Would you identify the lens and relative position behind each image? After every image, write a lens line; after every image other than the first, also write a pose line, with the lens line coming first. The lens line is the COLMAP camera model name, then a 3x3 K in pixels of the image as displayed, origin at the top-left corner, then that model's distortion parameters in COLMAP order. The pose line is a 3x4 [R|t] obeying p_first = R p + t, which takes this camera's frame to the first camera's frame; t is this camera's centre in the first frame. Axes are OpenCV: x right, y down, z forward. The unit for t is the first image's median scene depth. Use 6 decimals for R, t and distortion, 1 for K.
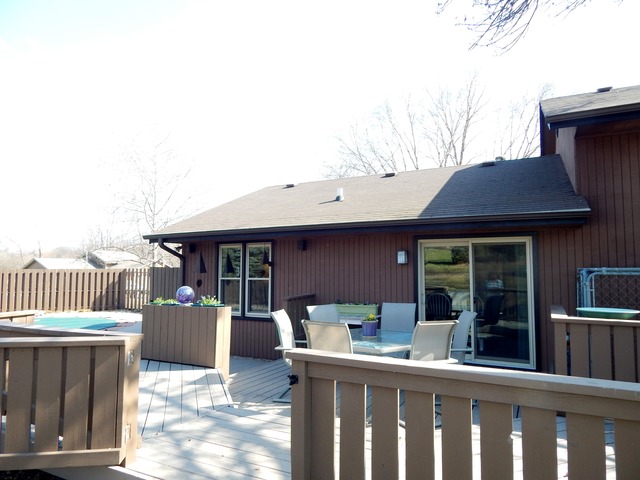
lens RADIAL K [[430.7, 0, 320.0], [0, 430.7, 240.0], [0, 0, 1]] dist [0.003021, 0.000812]
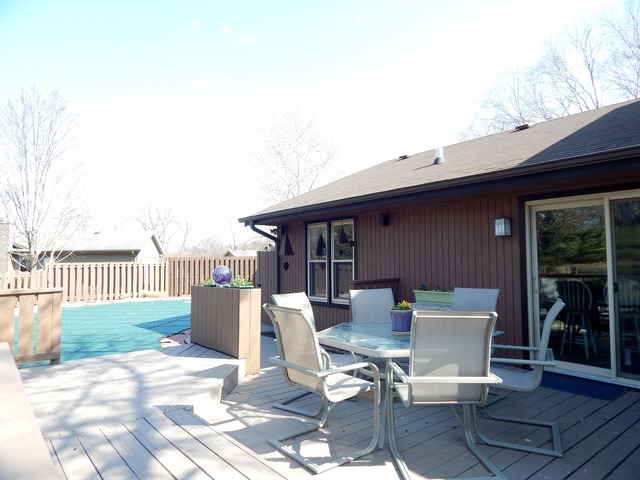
lens RADIAL K [[430.0, 0, 320.0], [0, 430.0, 240.0], [0, 0, 1]] dist [0.005693, 0.001037]
pose [[0.918575, -0.027100, -0.394316, 0.177622], [0.035699, 0.999258, 0.014485, 0.036638], [0.393631, -0.027382, 0.918861, 0.192713]]
